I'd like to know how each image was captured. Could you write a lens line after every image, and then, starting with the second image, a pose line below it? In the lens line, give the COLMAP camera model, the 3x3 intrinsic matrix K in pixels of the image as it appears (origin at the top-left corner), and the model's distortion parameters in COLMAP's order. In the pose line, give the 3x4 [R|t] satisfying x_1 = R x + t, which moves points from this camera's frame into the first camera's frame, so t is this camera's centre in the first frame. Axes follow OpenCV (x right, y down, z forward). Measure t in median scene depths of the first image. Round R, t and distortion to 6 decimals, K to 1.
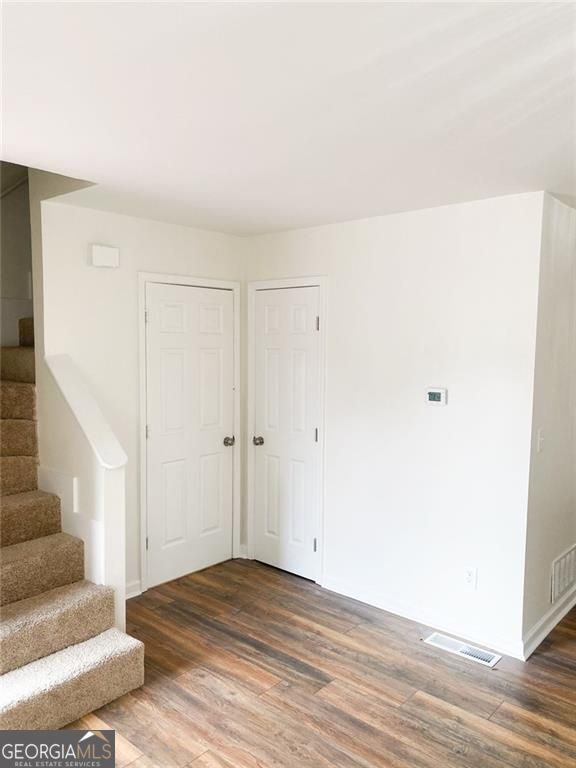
lens RADIAL K [[591.3, 0, 293.1], [0, 591.3, 383.9], [0, 0, 1]] dist [0.043356, -0.042123]
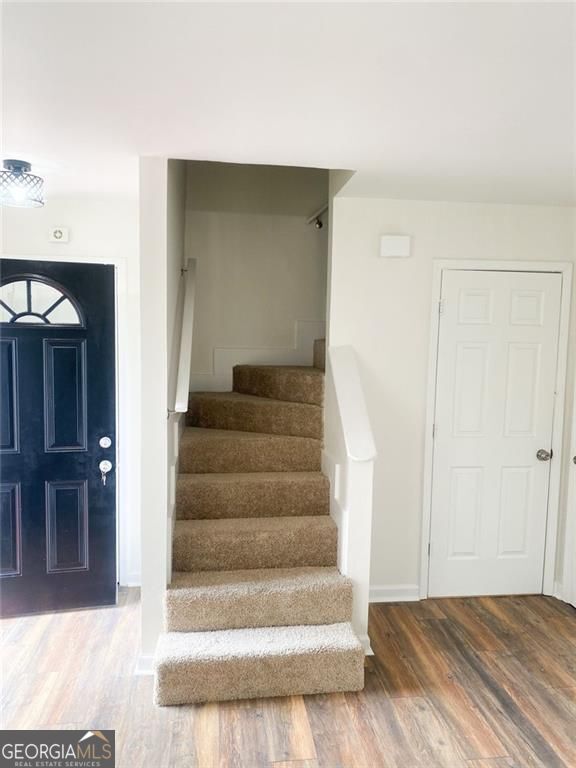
lens RADIAL K [[591.3, 0, 287.9], [0, 591.3, 383.5], [0, 0, 1]] dist [0.043356, -0.042123]
pose [[0.751893, 0.061870, -0.656376, 0.231098], [-0.060941, 0.997847, 0.024249, -0.002310], [0.656463, 0.021768, 0.754045, 0.172827]]
